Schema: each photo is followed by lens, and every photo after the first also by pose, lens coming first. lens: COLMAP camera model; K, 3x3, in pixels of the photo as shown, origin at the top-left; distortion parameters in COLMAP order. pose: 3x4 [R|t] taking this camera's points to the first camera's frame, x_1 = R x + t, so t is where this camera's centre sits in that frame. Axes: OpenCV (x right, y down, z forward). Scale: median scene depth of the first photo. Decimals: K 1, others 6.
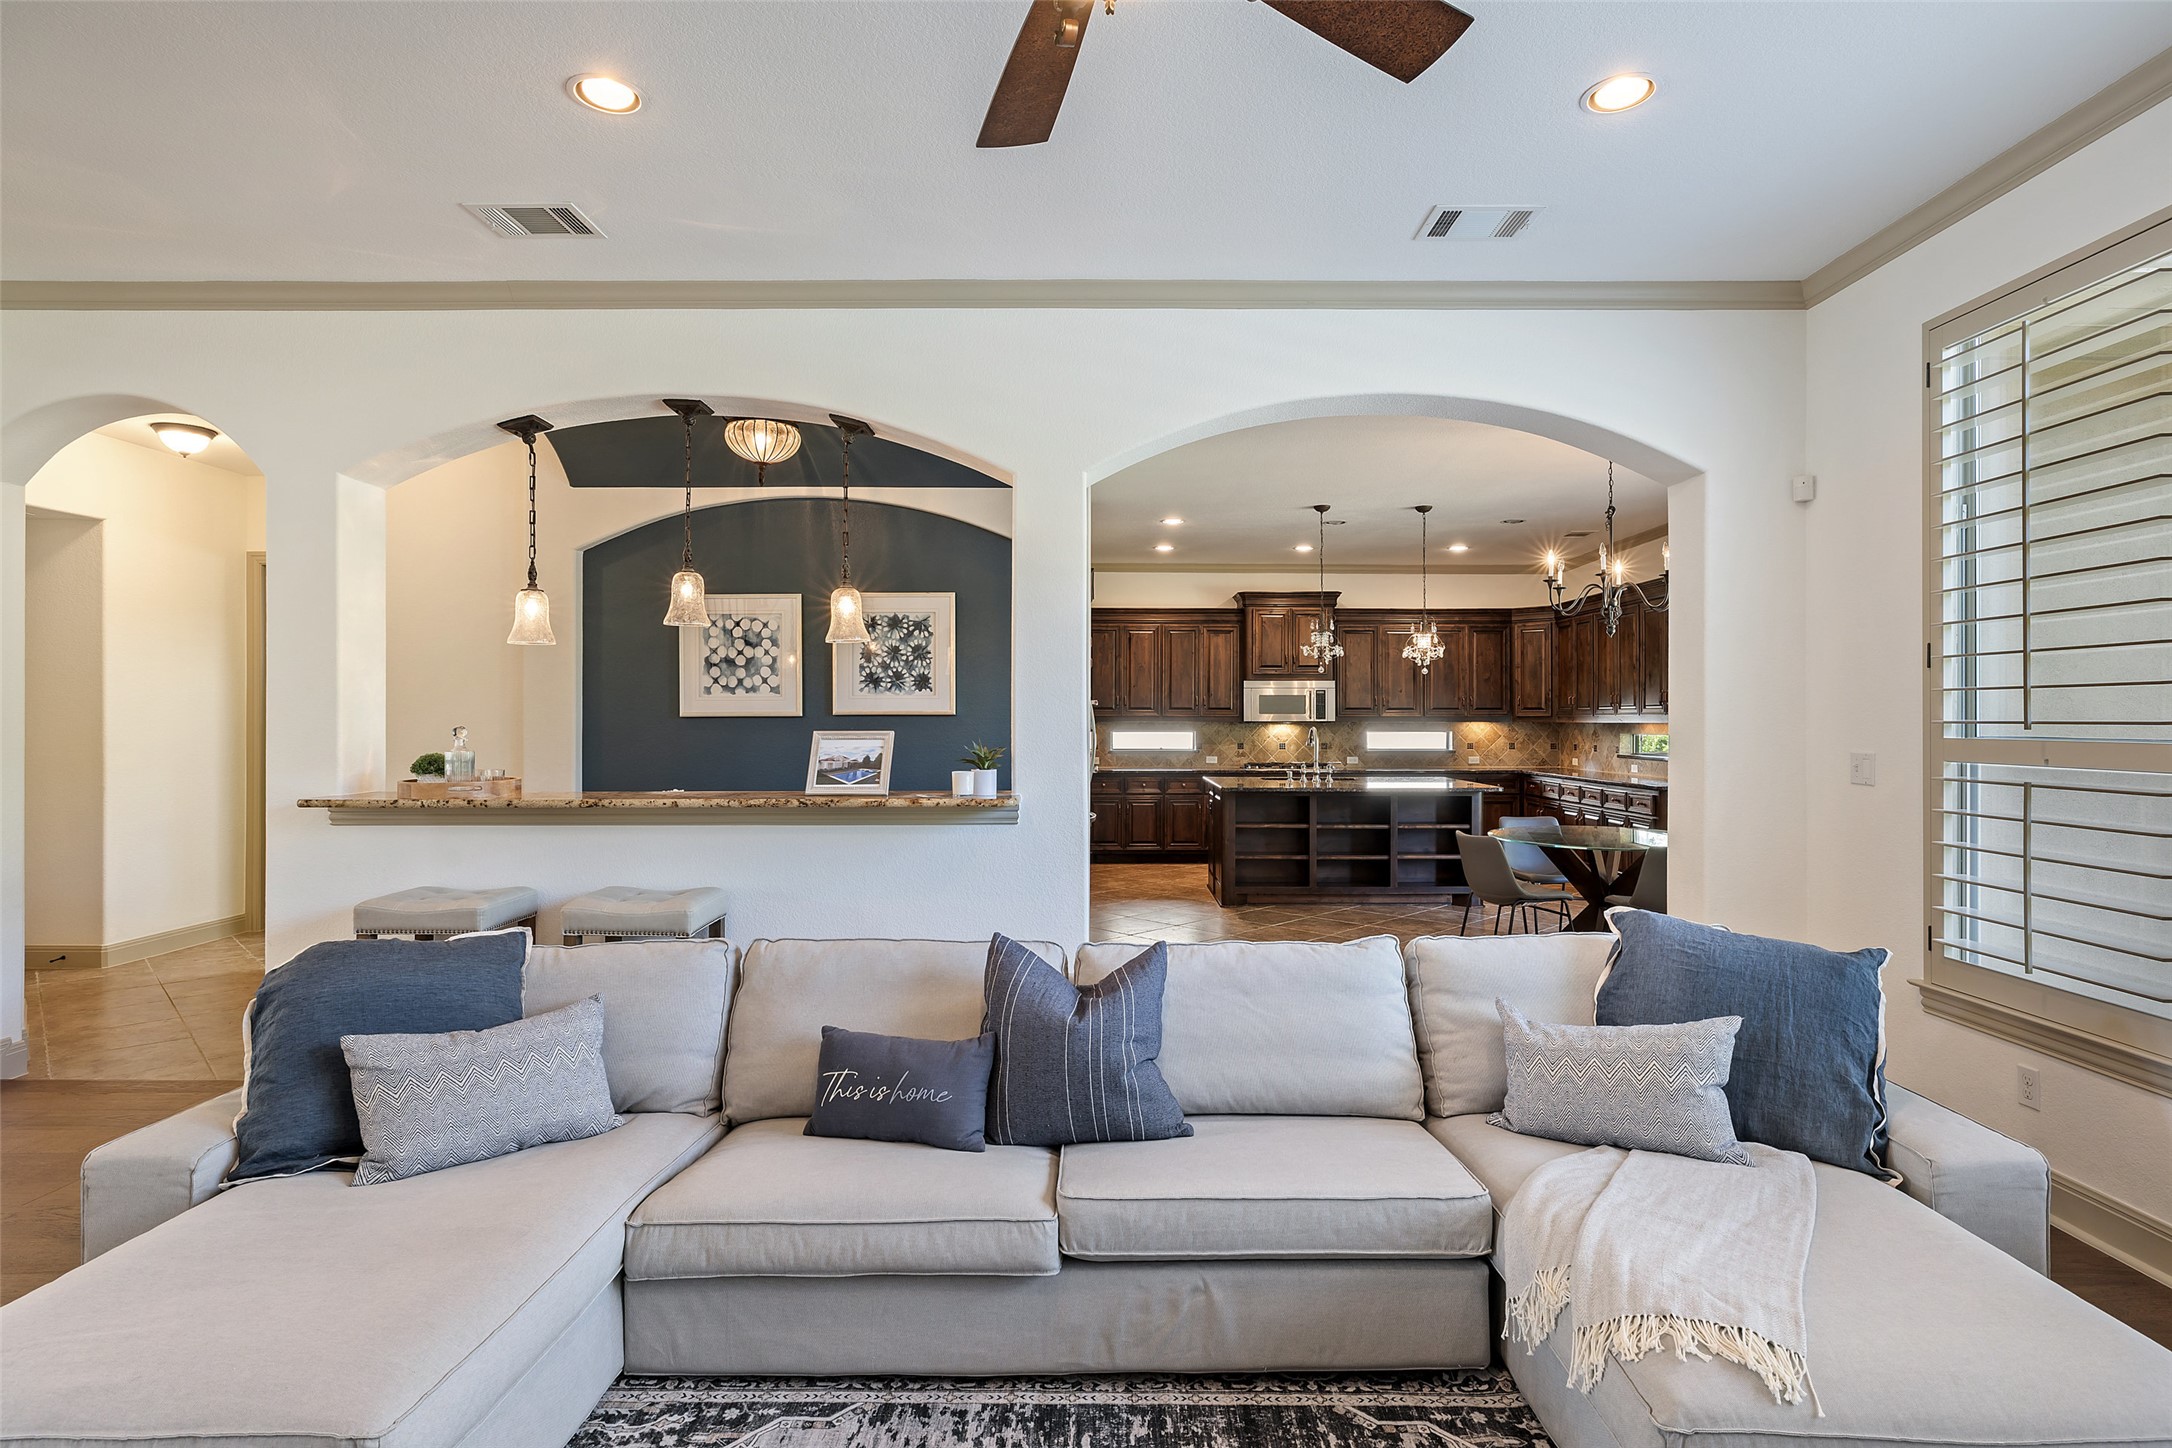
lens RADIAL K [[1098.4, 0, 1096.6], [0, 1098.4, 709.3], [0, 0, 1]] dist [-0.004092, 0.000160]
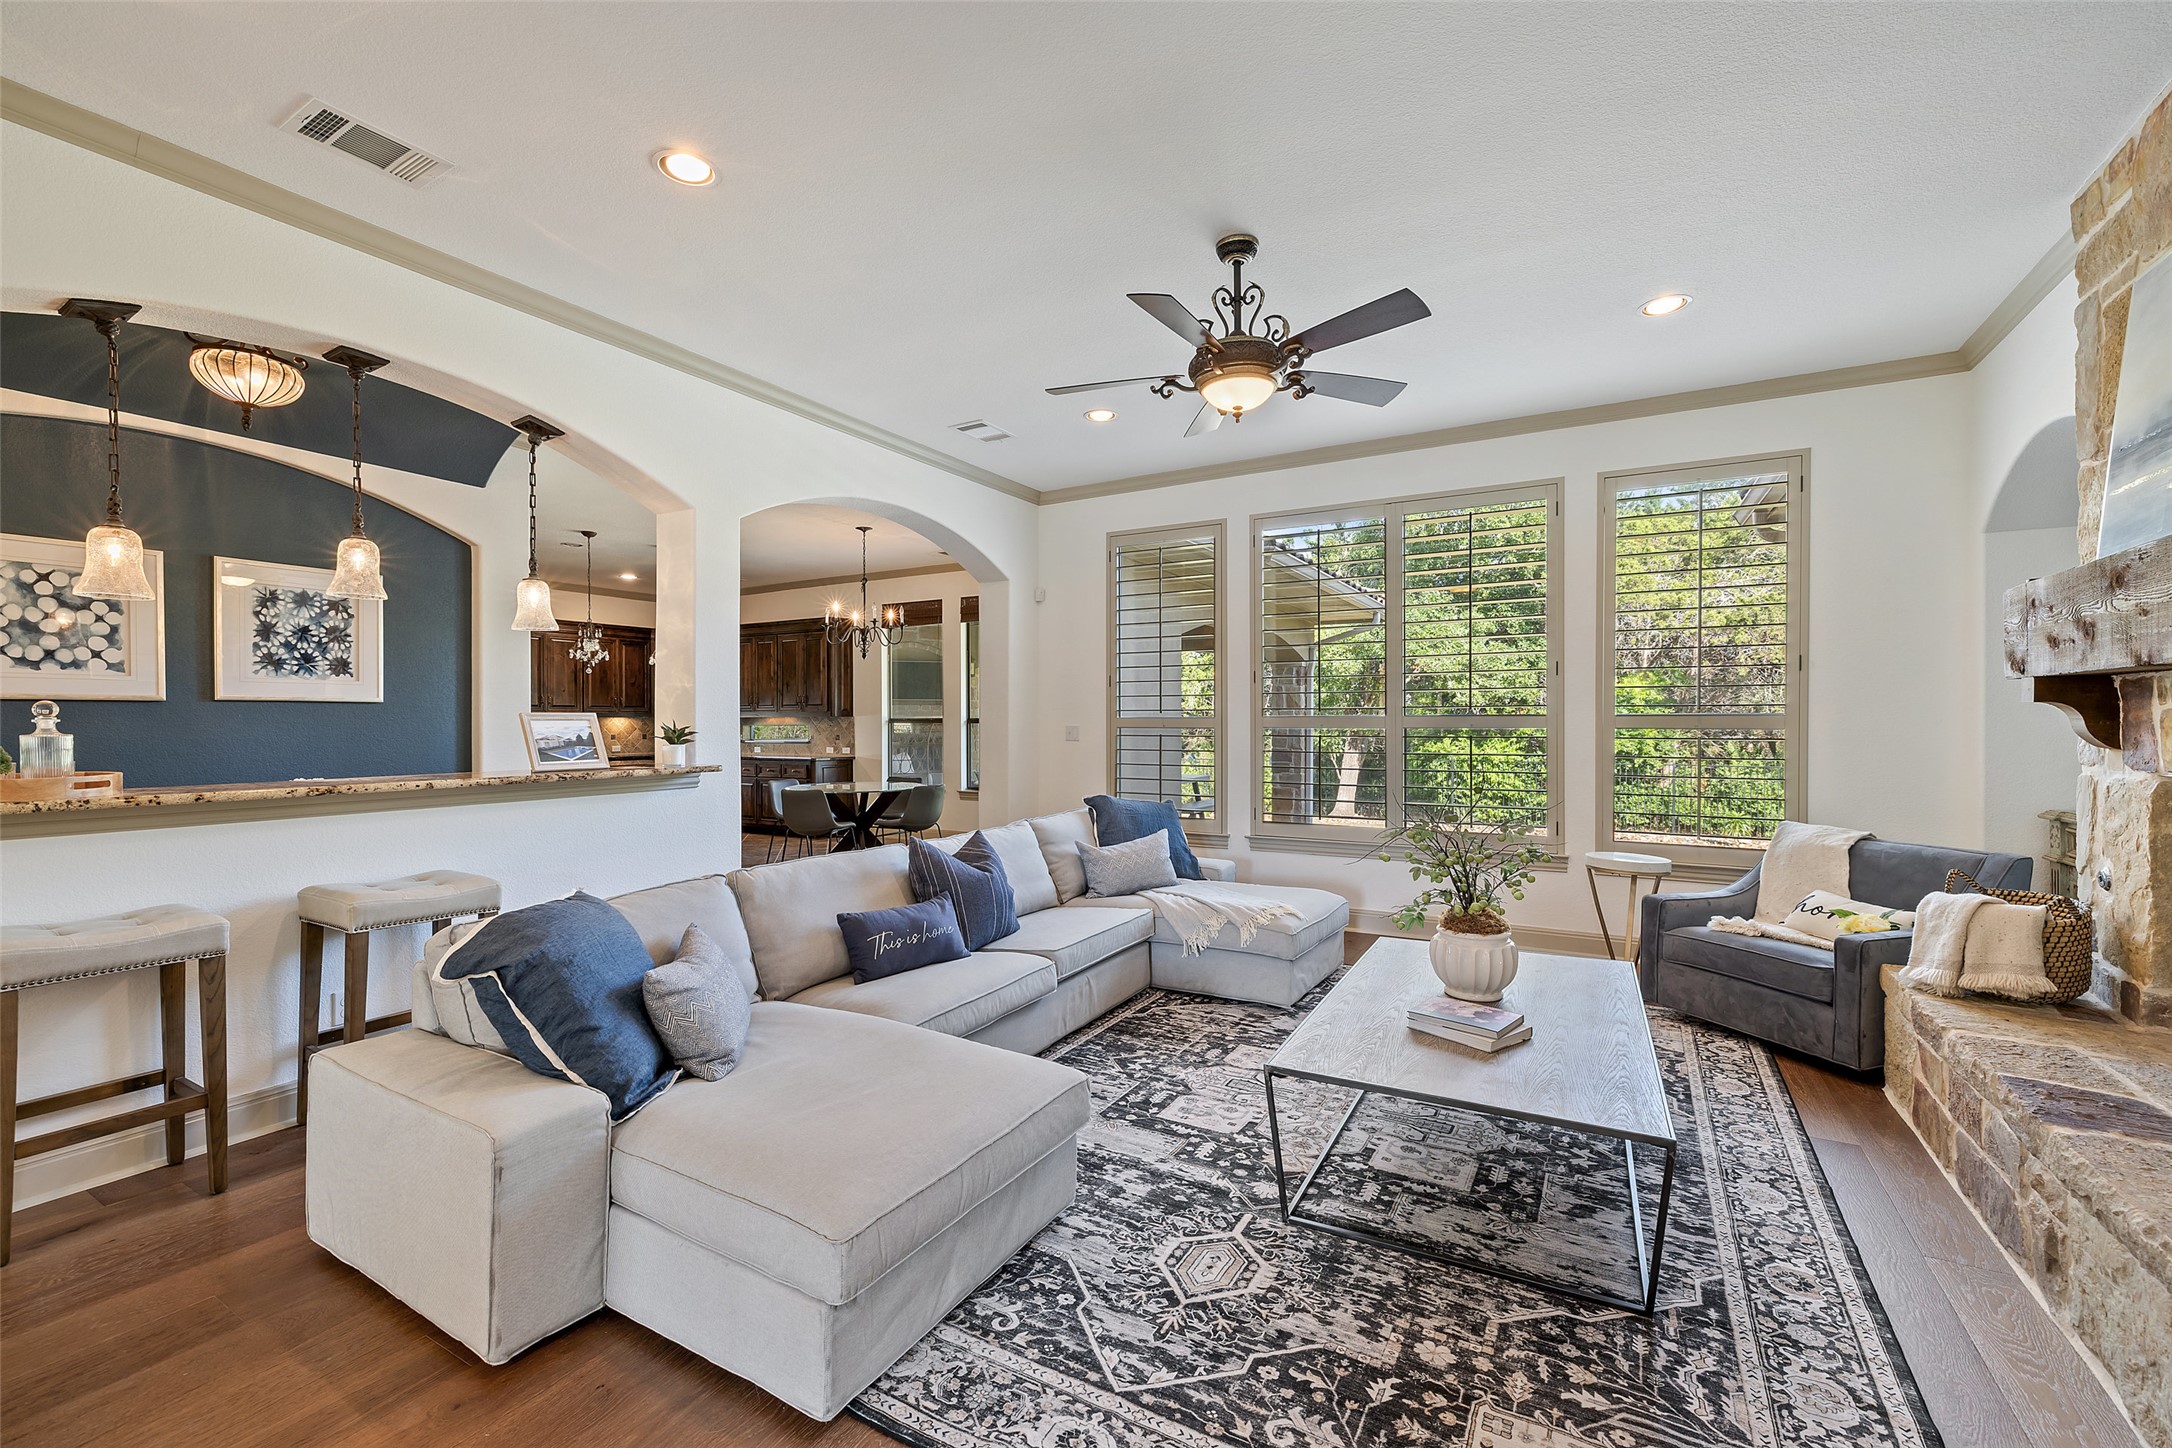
lens RADIAL K [[906.5, 0, 1082.1], [0, 906.5, 724.7], [0, 0, 1]] dist [0.001020, -0.000097]
pose [[0.504421, -0.003996, 0.863448, -0.508194], [-0.006060, 0.999948, 0.008168, 0.014637], [-0.863436, -0.009352, 0.504371, 0.063117]]
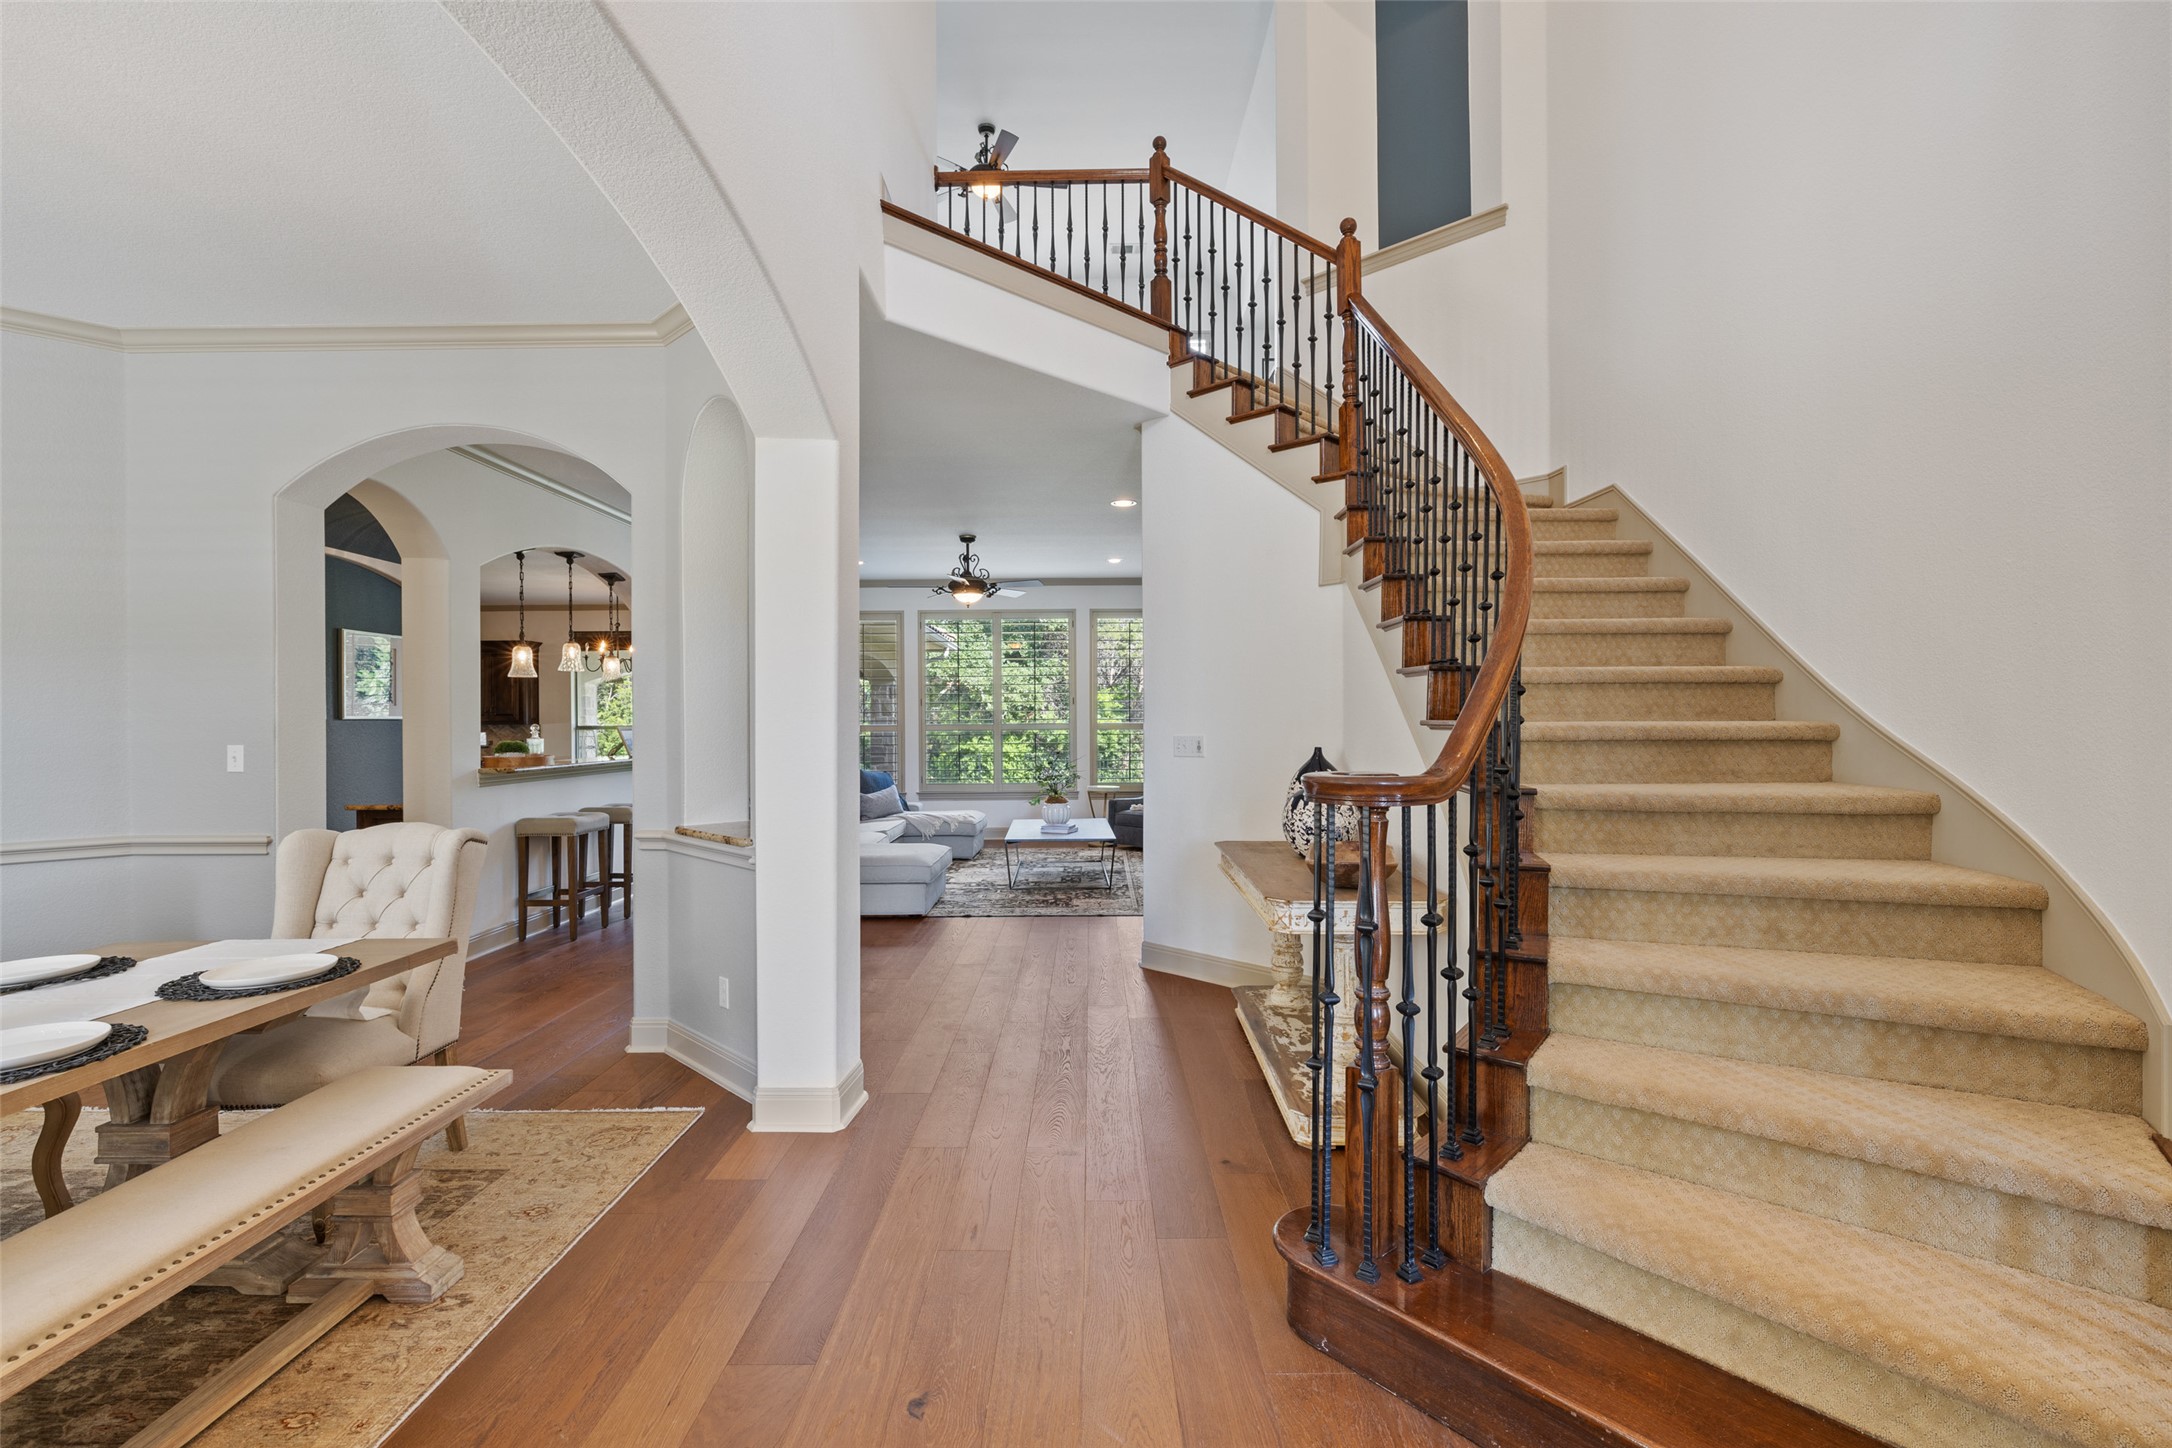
lens RADIAL K [[962.2, 0, 1086.5], [0, 962.2, 719.7], [0, 0, 1]] dist [-0.004112, -0.000059]
pose [[0.000455, 0.001387, 0.999999, -1.412075], [-0.002075, 0.999997, -0.001386, 0.004885], [-0.999998, -0.002075, 0.000458, 0.081028]]
